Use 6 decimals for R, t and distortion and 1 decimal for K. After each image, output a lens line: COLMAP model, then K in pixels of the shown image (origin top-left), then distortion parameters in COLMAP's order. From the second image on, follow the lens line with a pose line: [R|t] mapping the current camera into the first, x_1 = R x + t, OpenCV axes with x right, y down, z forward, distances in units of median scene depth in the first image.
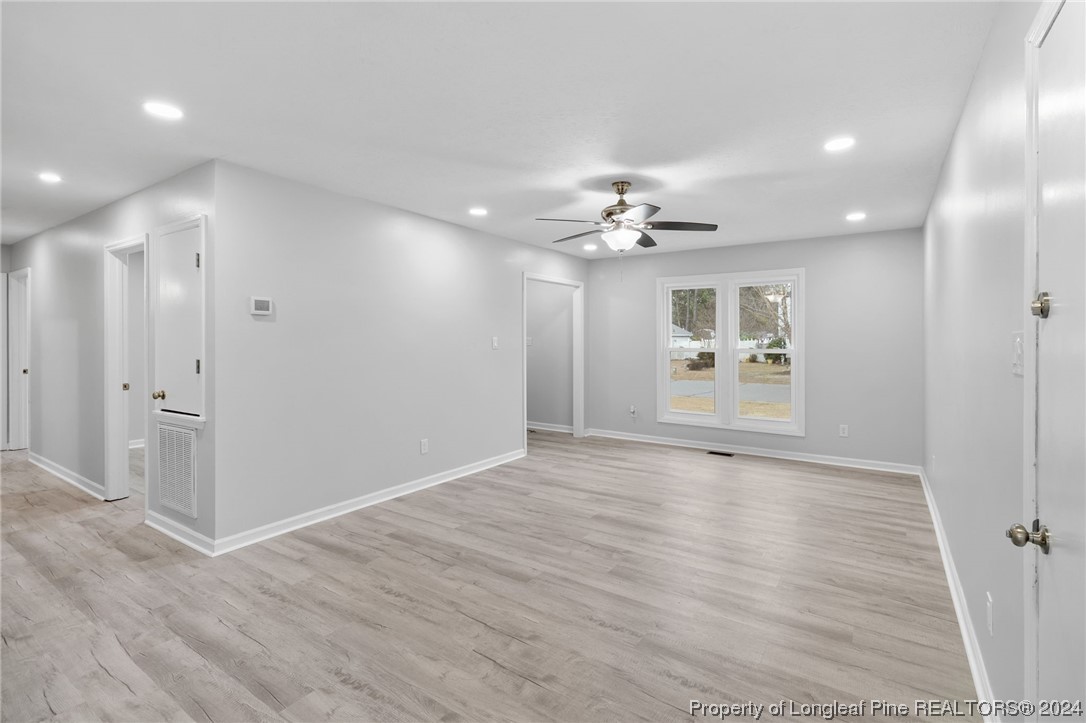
lens RADIAL K [[499.7, 0, 560.9], [0, 499.7, 338.7], [0, 0, 1]] dist [0.000074, -0.000095]
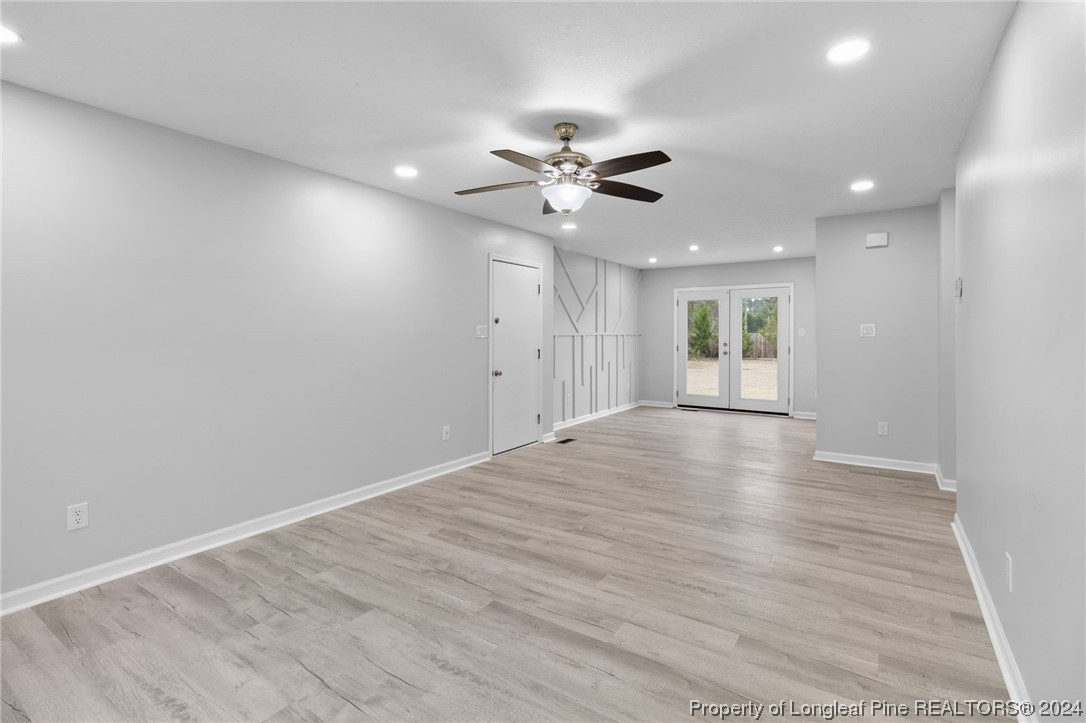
lens RADIAL K [[499.7, 0, 560.9], [0, 499.7, 338.7], [0, 0, 1]] dist [0.000074, -0.000095]
pose [[-0.999986, 0.003513, -0.003894, 0.141005], [0.003479, 0.999958, 0.008478, 0.020004], [0.003923, 0.008464, -0.999956, 1.899918]]
